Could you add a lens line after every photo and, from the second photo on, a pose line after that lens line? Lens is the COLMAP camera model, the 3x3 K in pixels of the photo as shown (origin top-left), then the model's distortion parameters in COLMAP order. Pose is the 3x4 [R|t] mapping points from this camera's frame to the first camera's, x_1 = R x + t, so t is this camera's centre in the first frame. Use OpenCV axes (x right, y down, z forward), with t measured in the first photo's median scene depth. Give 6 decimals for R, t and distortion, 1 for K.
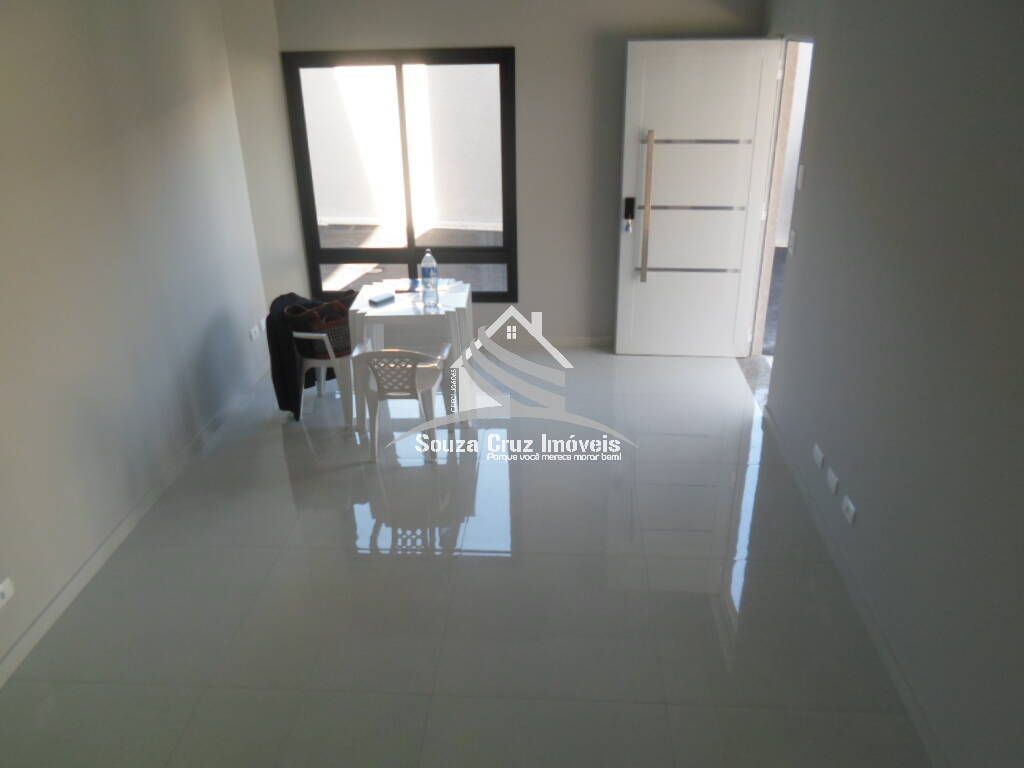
lens RADIAL K [[774.2, 0, 509.8], [0, 774.2, 377.7], [0, 0, 1]] dist [-0.012738, -0.008225]
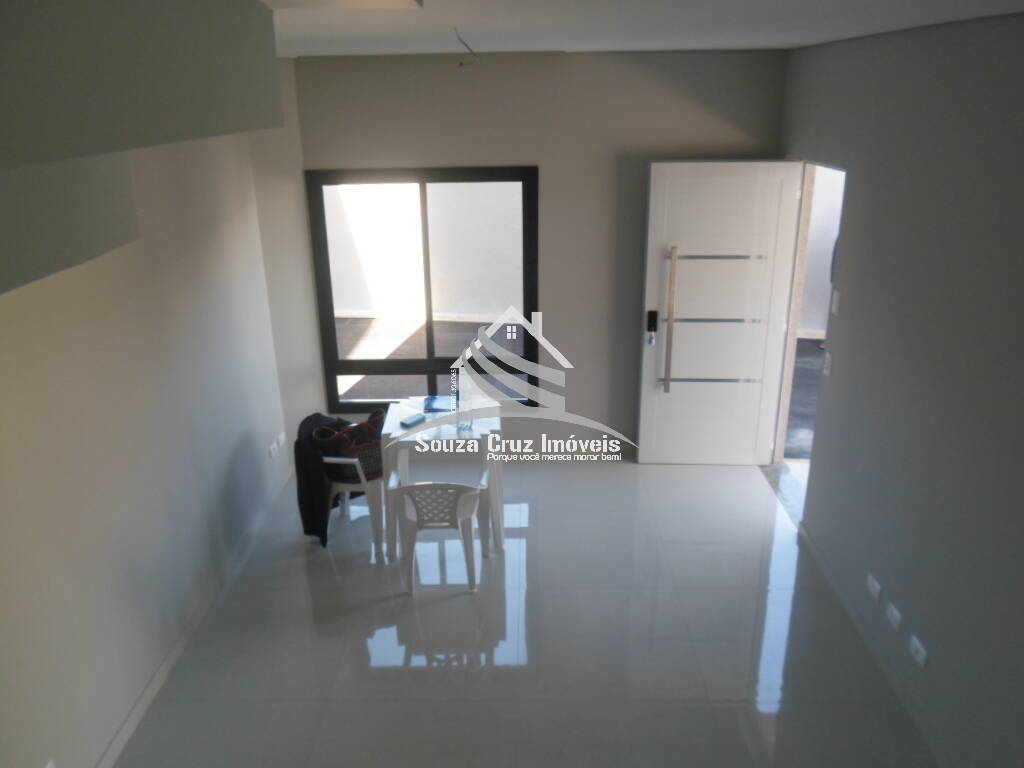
lens RADIAL K [[774.2, 0, 507.8], [0, 774.2, 378.8], [0, 0, 1]] dist [-0.012738, -0.008225]
pose [[0.999074, -0.011423, 0.041480, -0.077839], [0.014774, 0.996572, -0.081401, -0.066508], [-0.040408, 0.081938, 0.995818, 0.011010]]
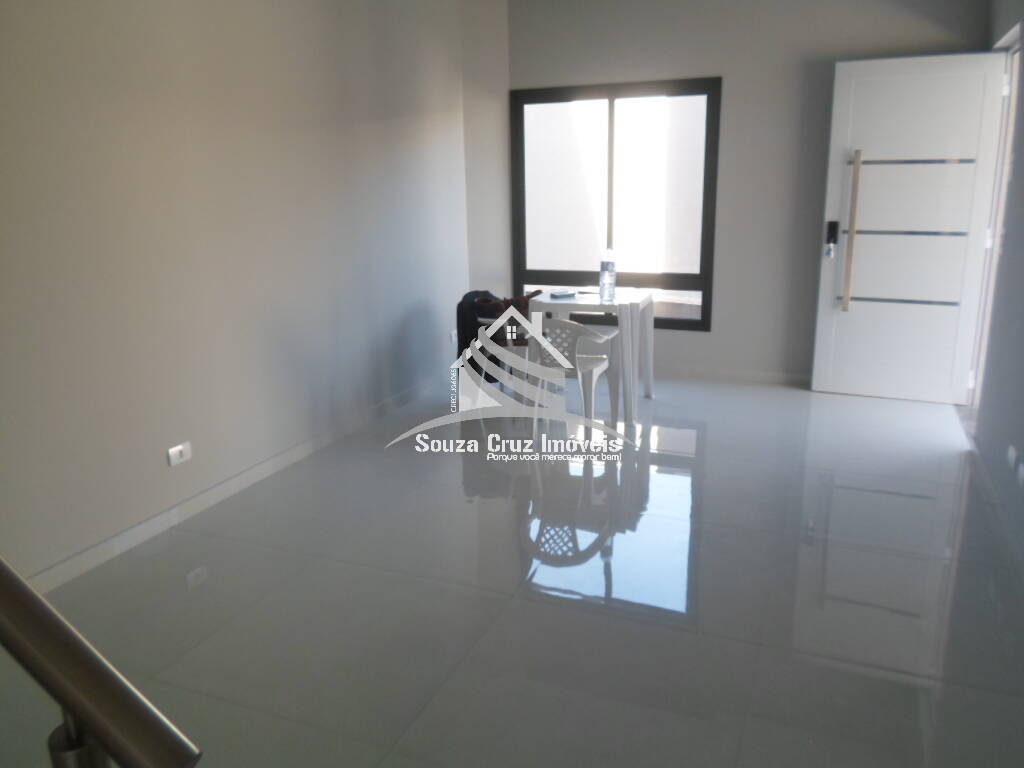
lens RADIAL K [[774.2, 0, 509.9], [0, 774.2, 373.4], [0, 0, 1]] dist [-0.012738, -0.008225]
pose [[0.942060, 0.083532, -0.324879, 0.106432], [-0.140926, 0.977439, -0.157330, 0.162612], [0.304407, 0.193999, 0.932578, 0.020003]]
